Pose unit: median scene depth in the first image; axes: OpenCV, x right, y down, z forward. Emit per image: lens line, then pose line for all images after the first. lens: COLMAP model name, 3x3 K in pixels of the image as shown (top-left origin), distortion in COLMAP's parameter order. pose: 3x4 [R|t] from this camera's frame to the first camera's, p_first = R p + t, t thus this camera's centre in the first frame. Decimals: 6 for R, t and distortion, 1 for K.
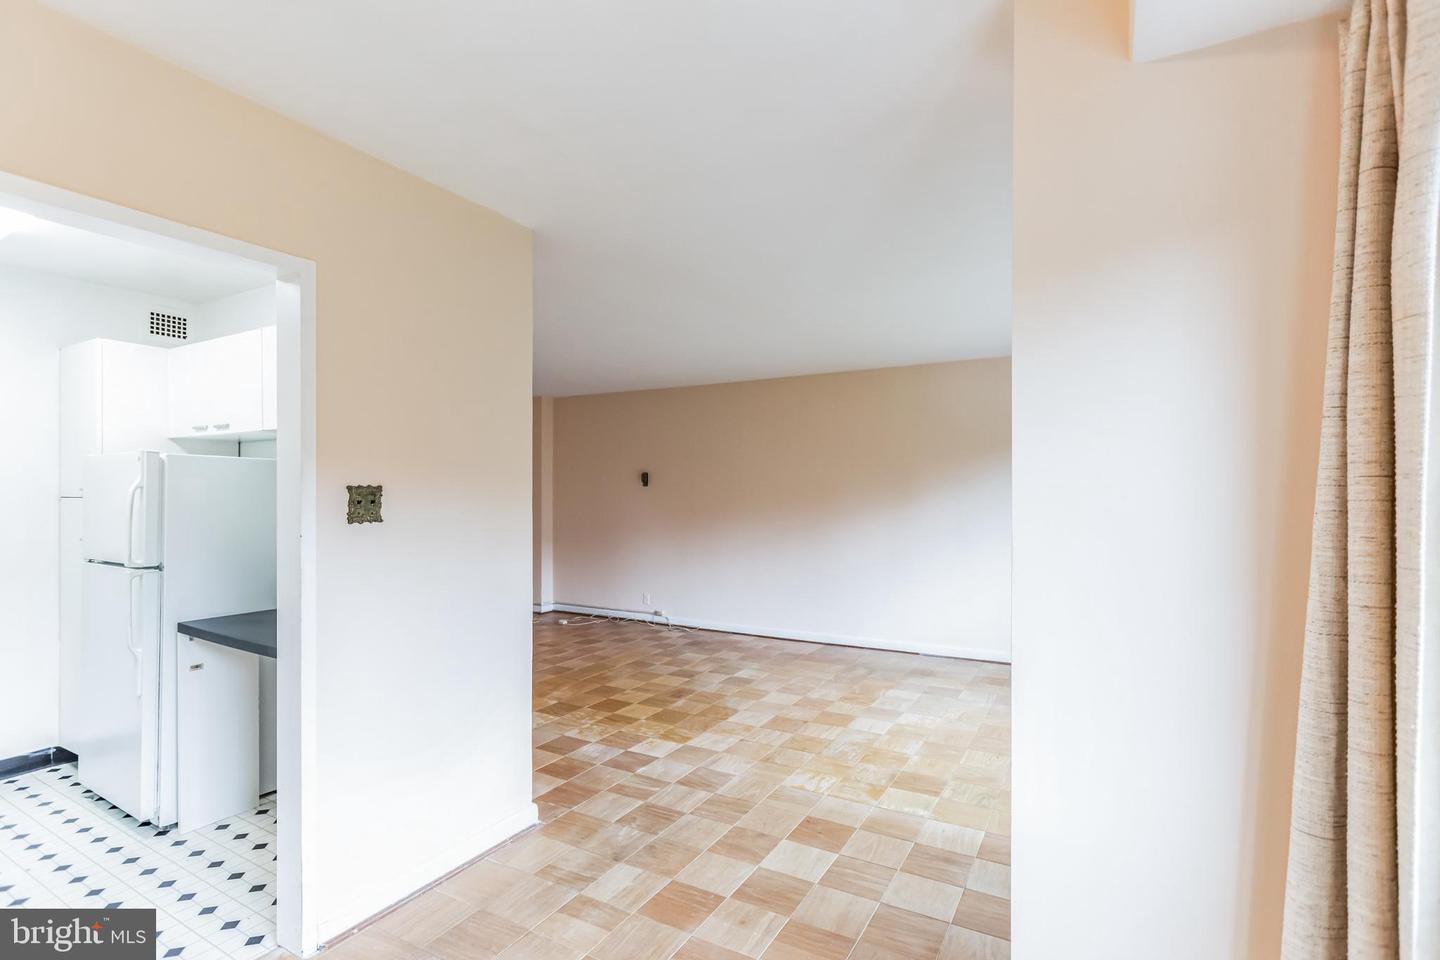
lens RADIAL K [[686.5, 0, 720.0], [0, 686.5, 480.0], [0, 0, 1]] dist [-0.000553, 0.000271]
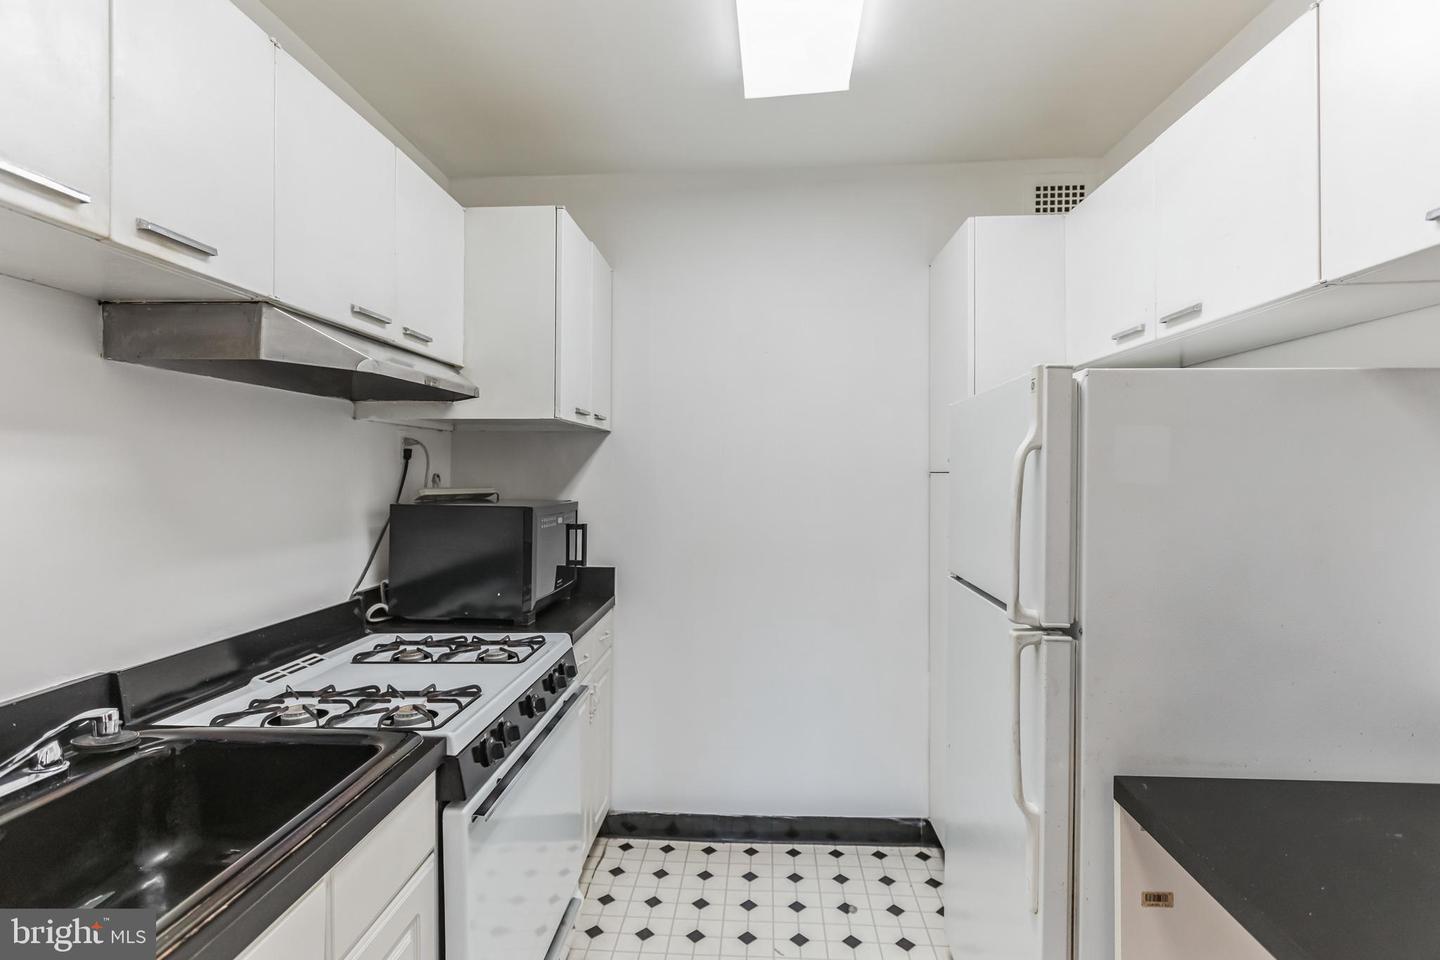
lens RADIAL K [[670.0, 0, 716.3], [0, 670.0, 494.5], [0, 0, 1]] dist [-0.001880, 0.000057]
pose [[0.440896, 0.028985, -0.897090, -0.454684], [0.019418, 0.998937, 0.041819, 0.015824], [0.897348, -0.035857, 0.439865, 0.518180]]
